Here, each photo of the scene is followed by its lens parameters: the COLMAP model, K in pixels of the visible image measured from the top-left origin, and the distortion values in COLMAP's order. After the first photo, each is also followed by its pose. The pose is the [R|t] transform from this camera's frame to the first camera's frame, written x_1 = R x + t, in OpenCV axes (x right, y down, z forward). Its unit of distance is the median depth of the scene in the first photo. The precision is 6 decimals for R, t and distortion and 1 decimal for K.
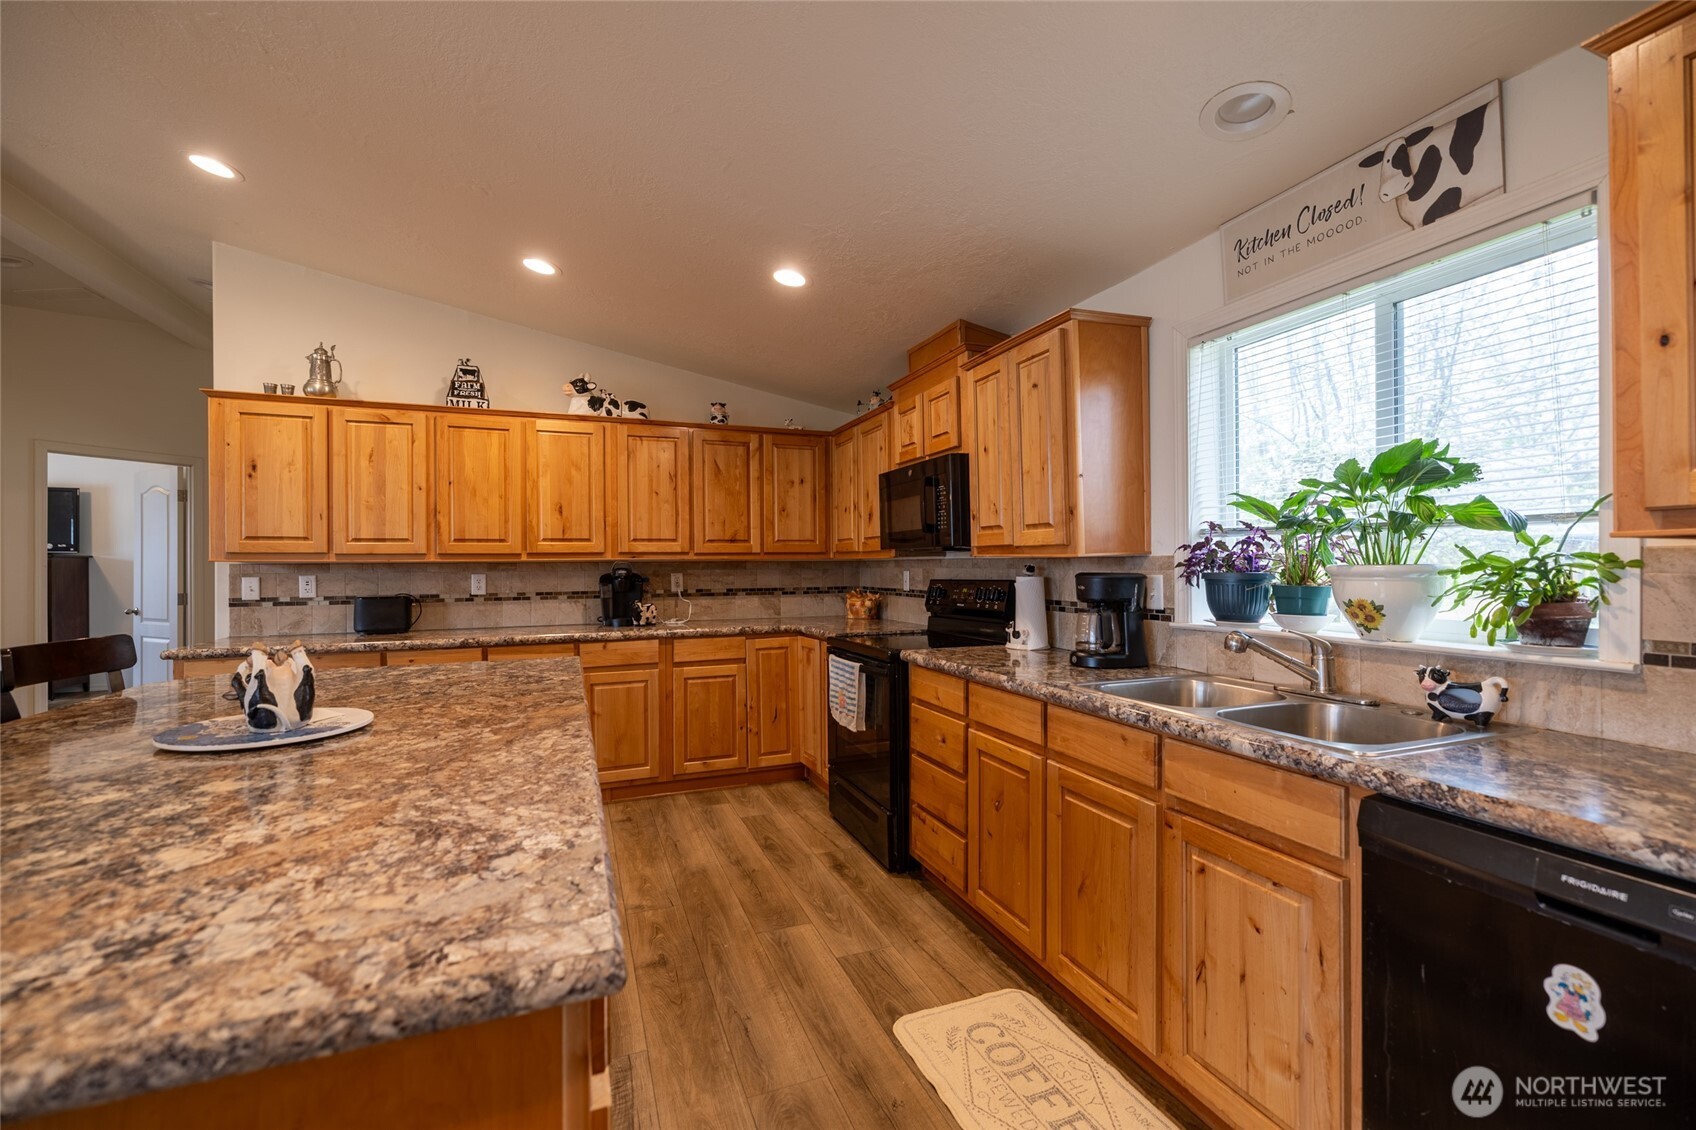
lens RADIAL K [[715.5, 0, 846.0], [0, 715.5, 558.9], [0, 0, 1]] dist [0.002837, 0.000474]
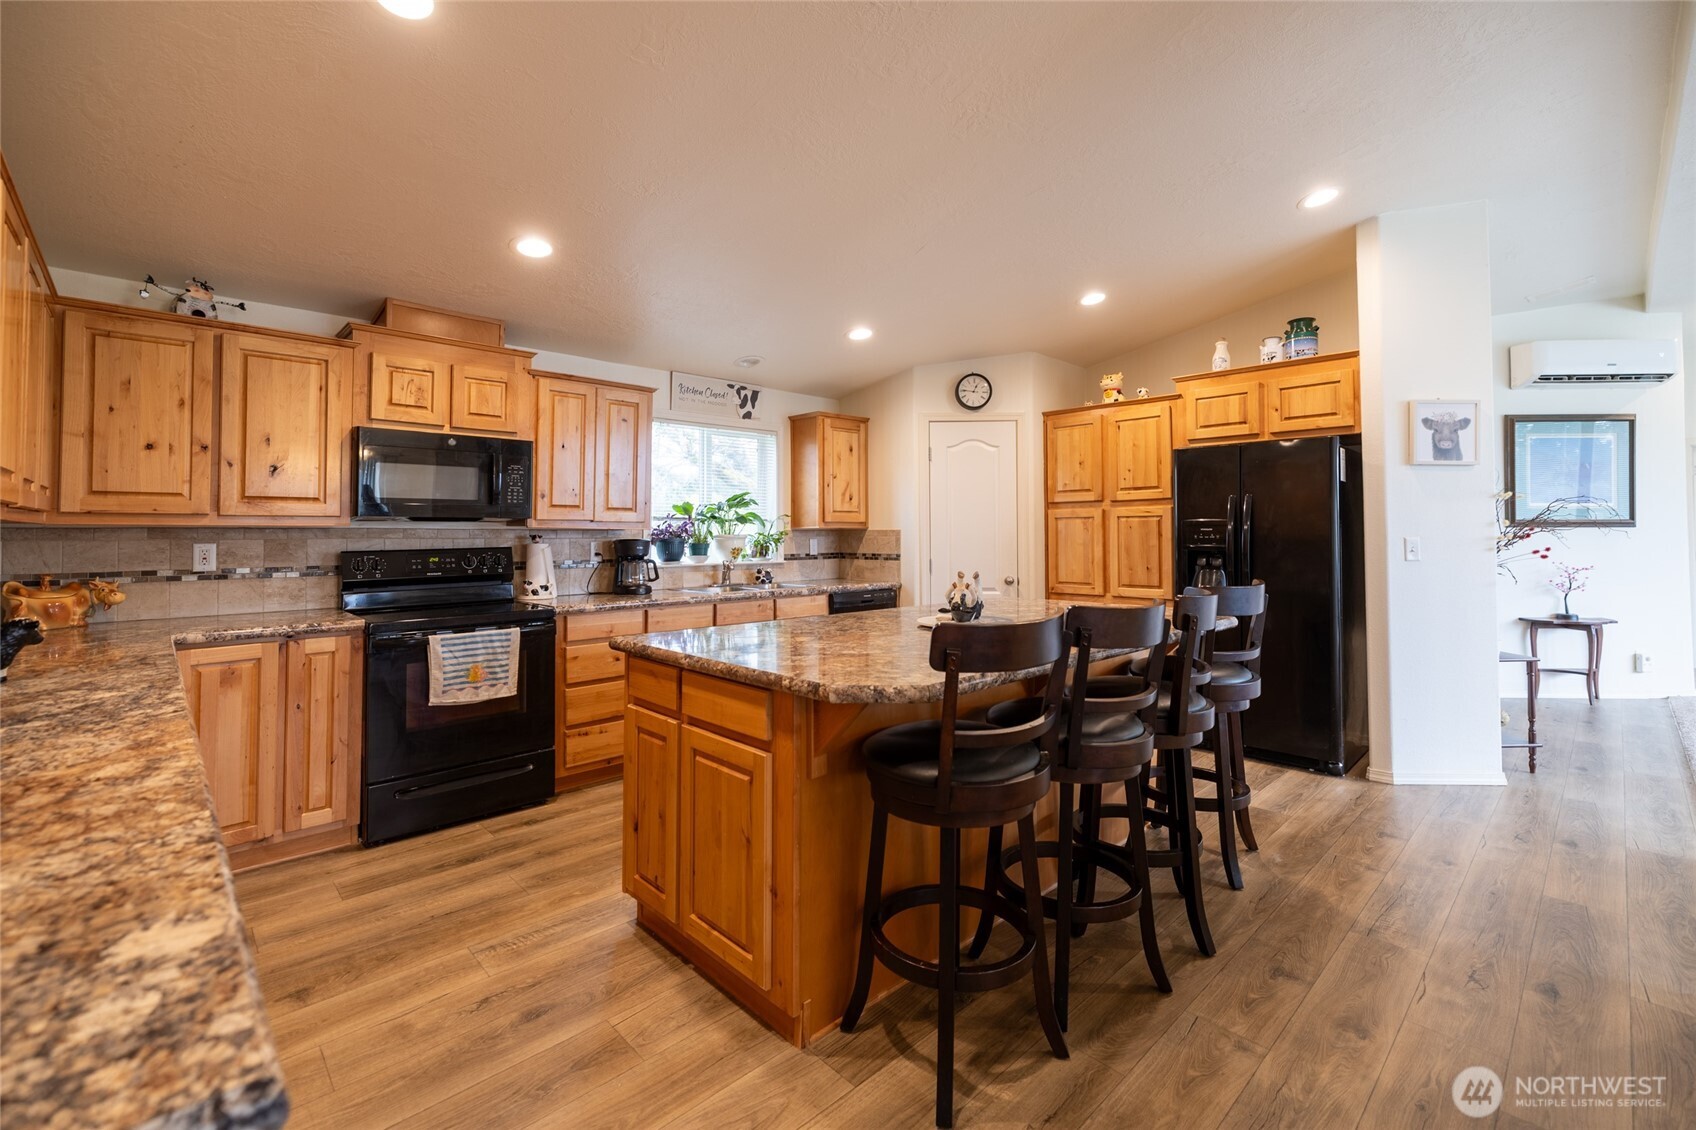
lens RADIAL K [[715.5, 0, 845.6], [0, 715.5, 518.4], [0, 0, 1]] dist [0.002837, 0.000474]
pose [[-0.384957, 0.023323, 0.922640, -1.189253], [-0.005929, 0.999598, -0.027742, 0.013253], [-0.922915, -0.016150, -0.384664, 1.003362]]
